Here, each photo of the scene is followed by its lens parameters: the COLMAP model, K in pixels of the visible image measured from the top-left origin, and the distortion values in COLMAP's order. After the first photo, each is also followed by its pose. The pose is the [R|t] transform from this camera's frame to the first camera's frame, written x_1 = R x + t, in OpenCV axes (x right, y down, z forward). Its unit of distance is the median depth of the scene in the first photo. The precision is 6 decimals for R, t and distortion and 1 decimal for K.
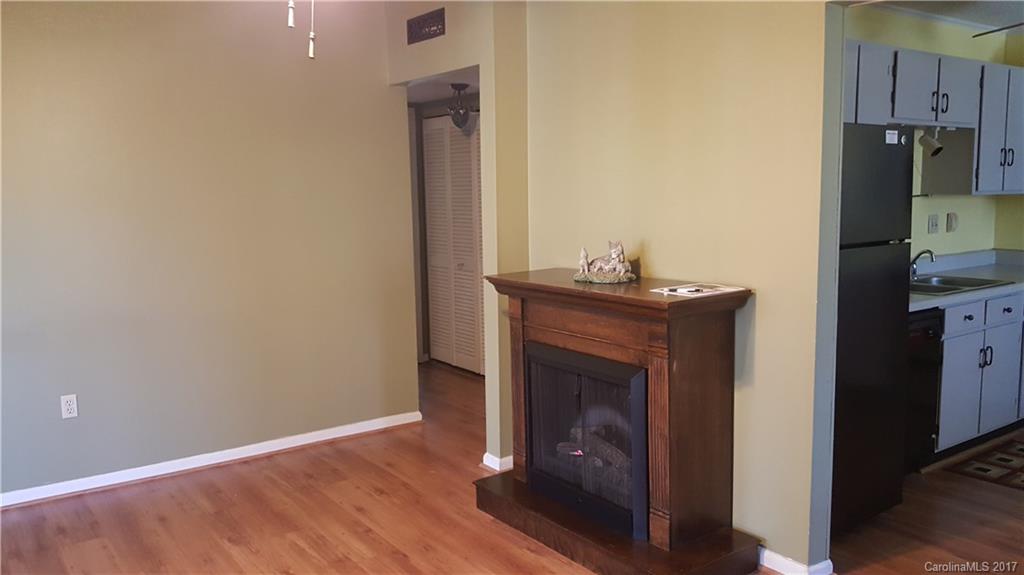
lens RADIAL K [[809.3, 0, 512.0], [0, 809.3, 287.5], [0, 0, 1]] dist [0.090969, -0.195529]
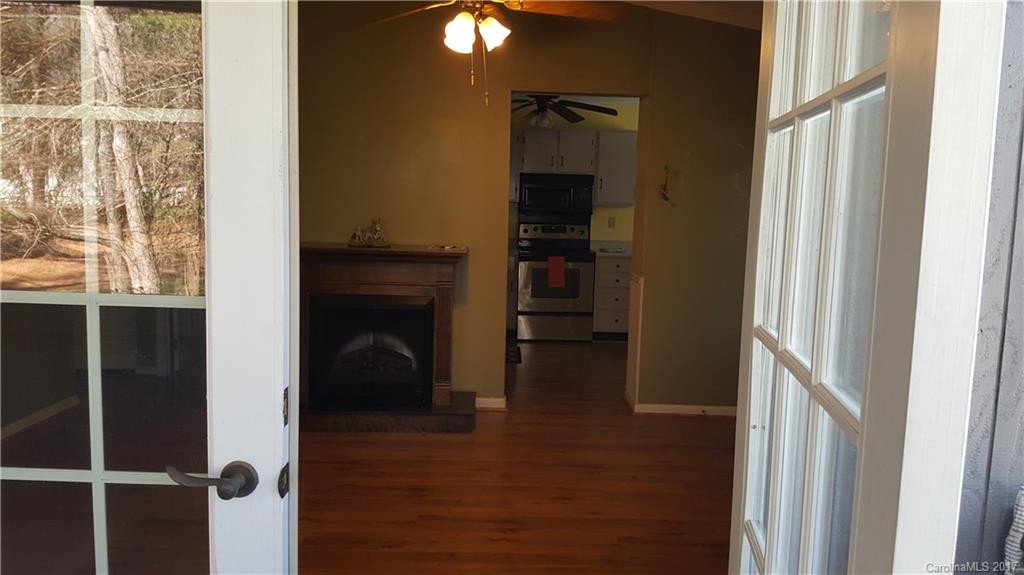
lens RADIAL K [[809.3, 0, 512.0], [0, 809.3, 287.5], [0, 0, 1]] dist [0.090969, -0.195529]
pose [[0.575571, -0.054435, 0.815938, -0.713015], [0.070527, 0.997369, 0.016789, 0.044929], [-0.814705, 0.047882, 0.577896, -0.040045]]
